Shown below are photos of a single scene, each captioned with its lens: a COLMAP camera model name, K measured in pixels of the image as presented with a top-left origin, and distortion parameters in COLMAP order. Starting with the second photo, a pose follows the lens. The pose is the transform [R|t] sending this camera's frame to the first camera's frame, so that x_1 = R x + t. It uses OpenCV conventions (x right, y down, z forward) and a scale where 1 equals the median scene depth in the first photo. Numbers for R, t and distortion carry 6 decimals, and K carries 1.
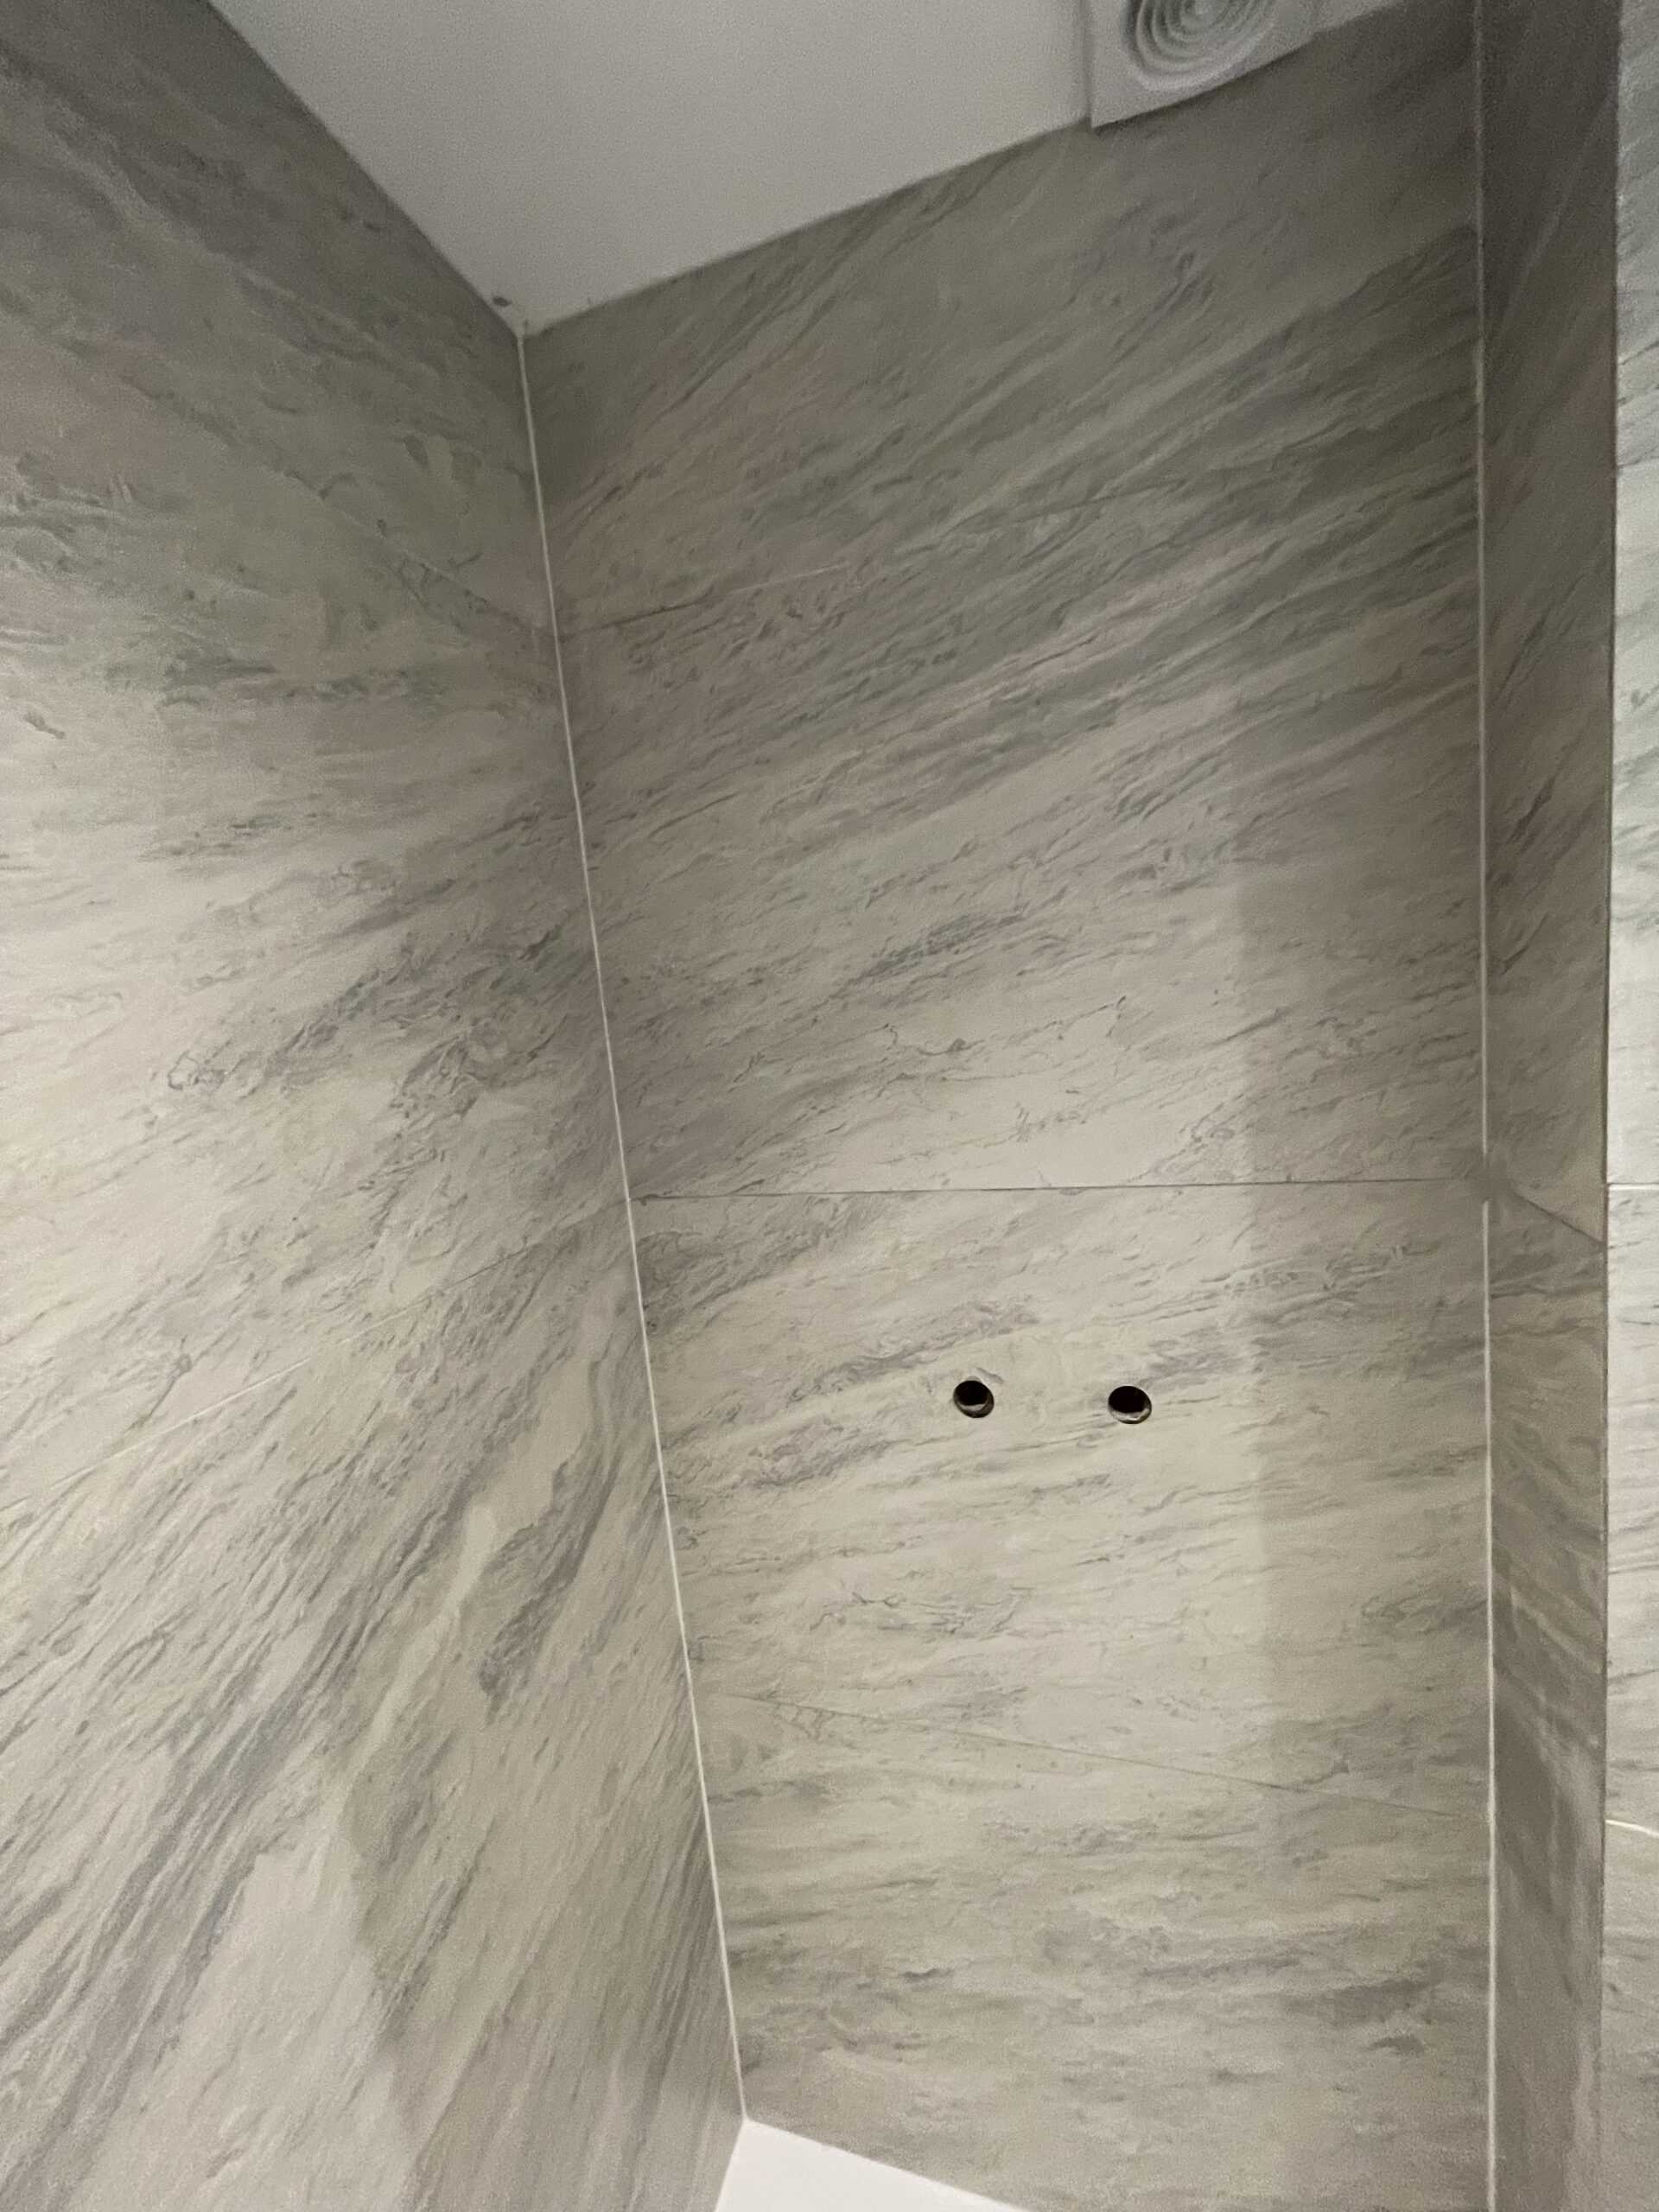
lens RADIAL K [[887.1, 0, 819.3], [0, 887.1, 1090.5], [0, 0, 1]] dist [-0.004899, 0.001514]
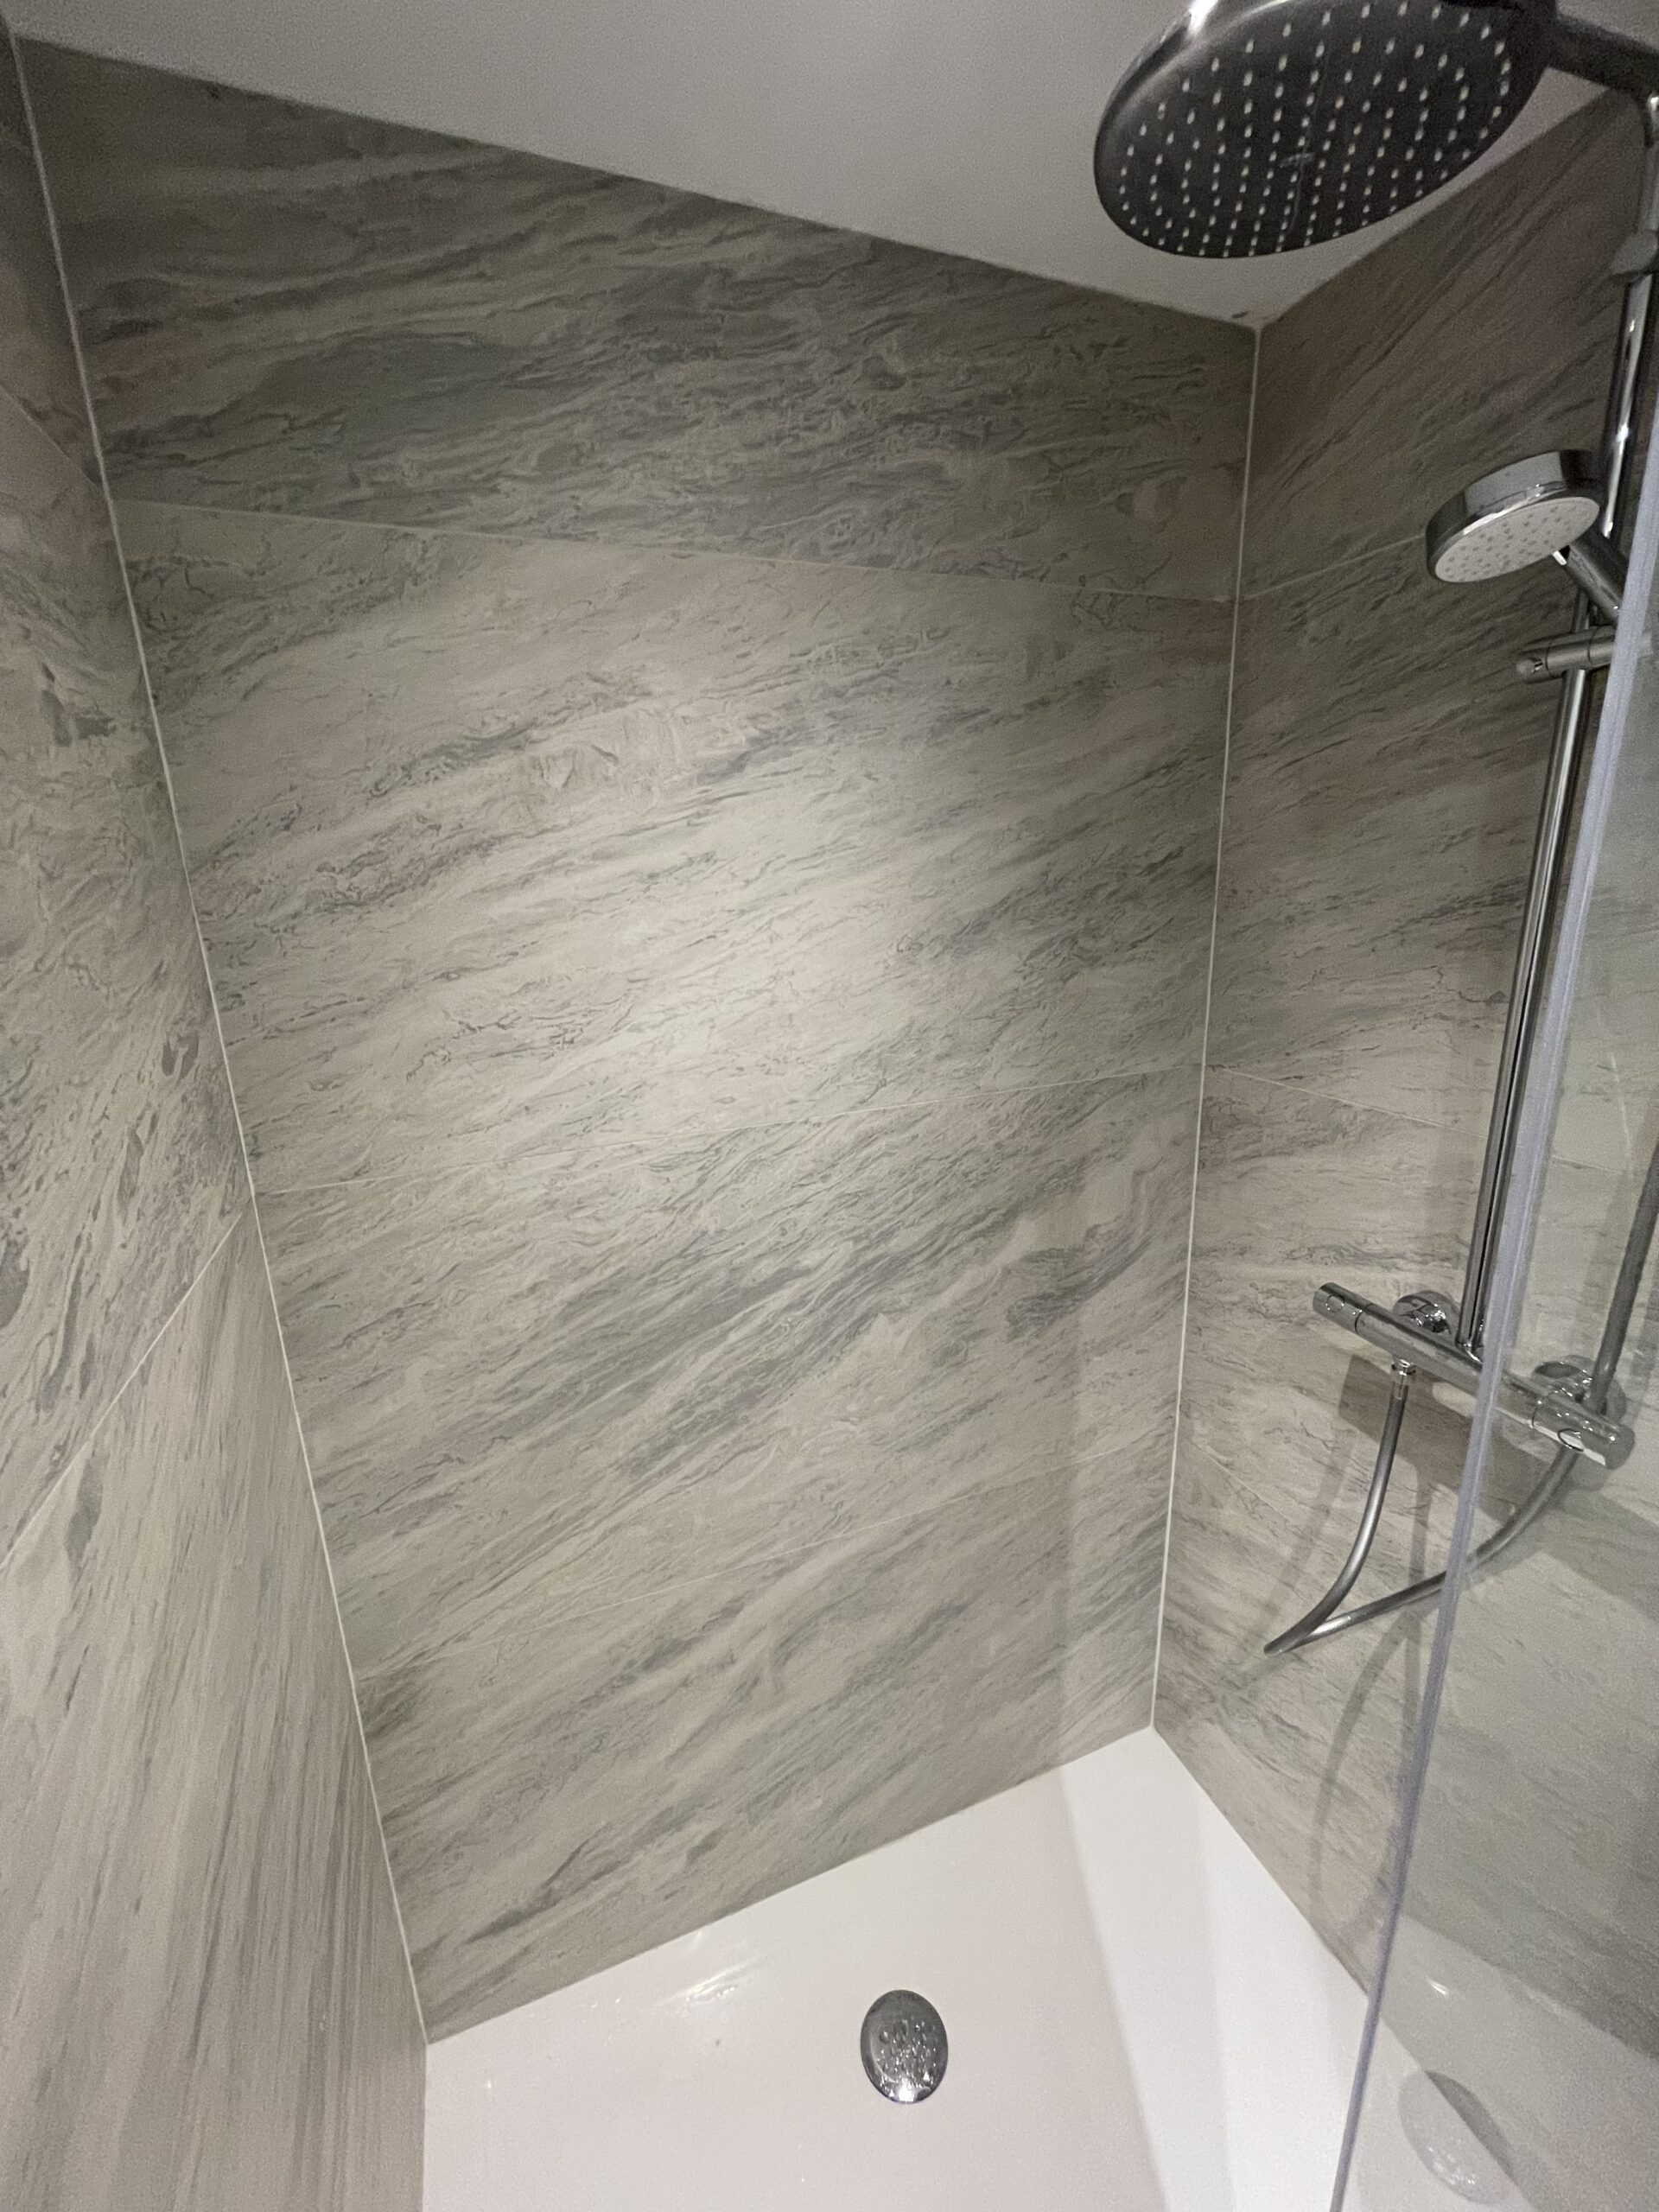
lens RADIAL K [[887.1, 0, 825.2], [0, 887.1, 1090.7], [0, 0, 1]] dist [-0.004899, 0.001514]
pose [[0.626007, 0.268888, -0.731994, 0.500823], [-0.117613, 0.960491, 0.252239, -0.127147], [0.770897, -0.071811, 0.632898, -0.300646]]
